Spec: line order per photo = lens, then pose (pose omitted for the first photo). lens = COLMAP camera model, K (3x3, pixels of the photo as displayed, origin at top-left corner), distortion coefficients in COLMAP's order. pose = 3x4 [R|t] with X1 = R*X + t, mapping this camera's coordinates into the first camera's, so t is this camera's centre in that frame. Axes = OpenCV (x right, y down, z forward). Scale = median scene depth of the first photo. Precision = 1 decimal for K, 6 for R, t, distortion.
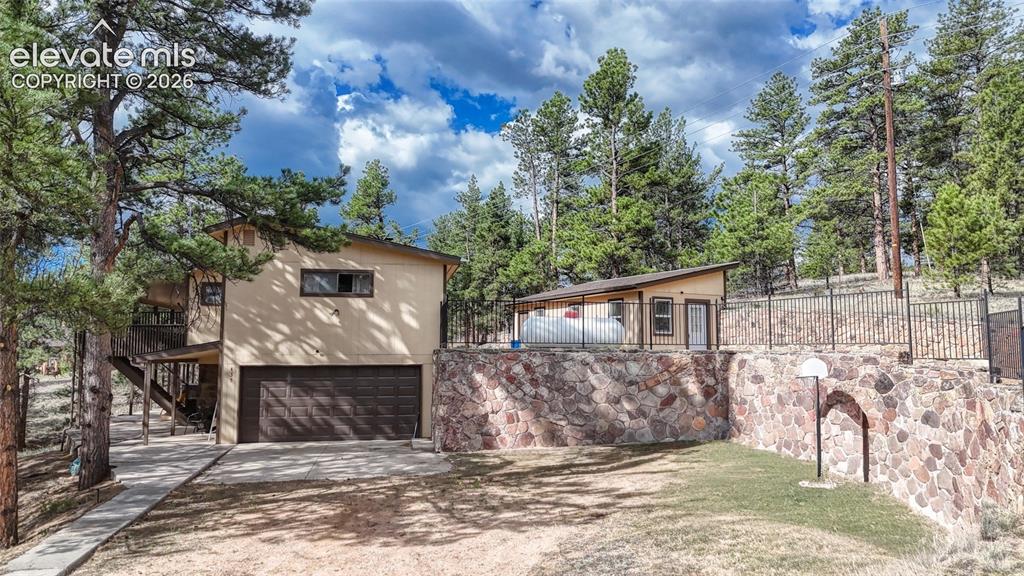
lens RADIAL K [[752.5, 0, 512.0], [0, 752.5, 288.0], [0, 0, 1]] dist [0.094343, -0.091407]
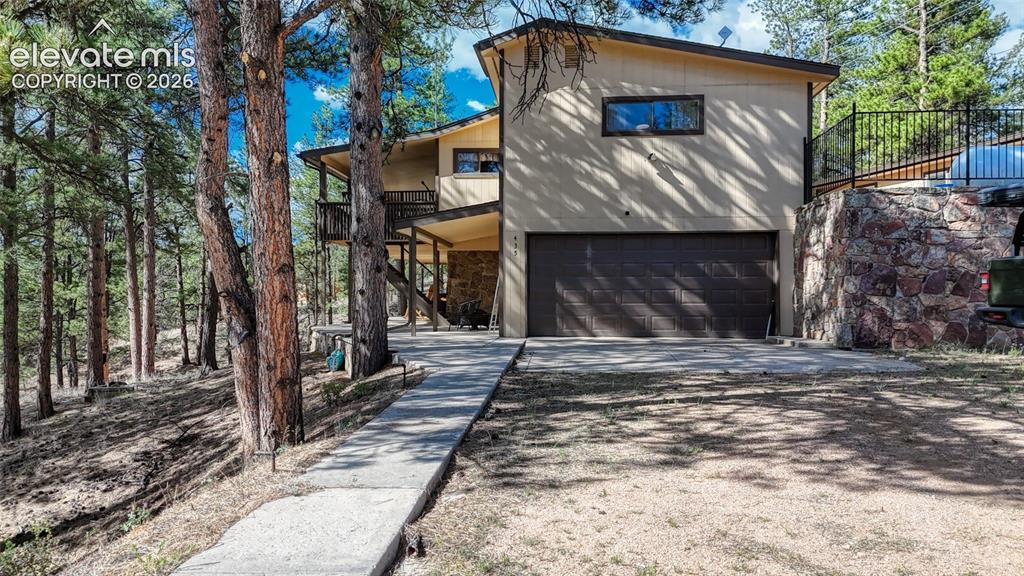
lens RADIAL K [[752.5, 0, 512.0], [0, 752.5, 288.0], [0, 0, 1]] dist [0.094343, -0.091407]
pose [[0.974996, -0.005614, -0.222153, -0.165315], [0.021283, 0.997444, 0.068204, 0.083158], [0.221202, -0.071226, 0.972623, 0.225120]]
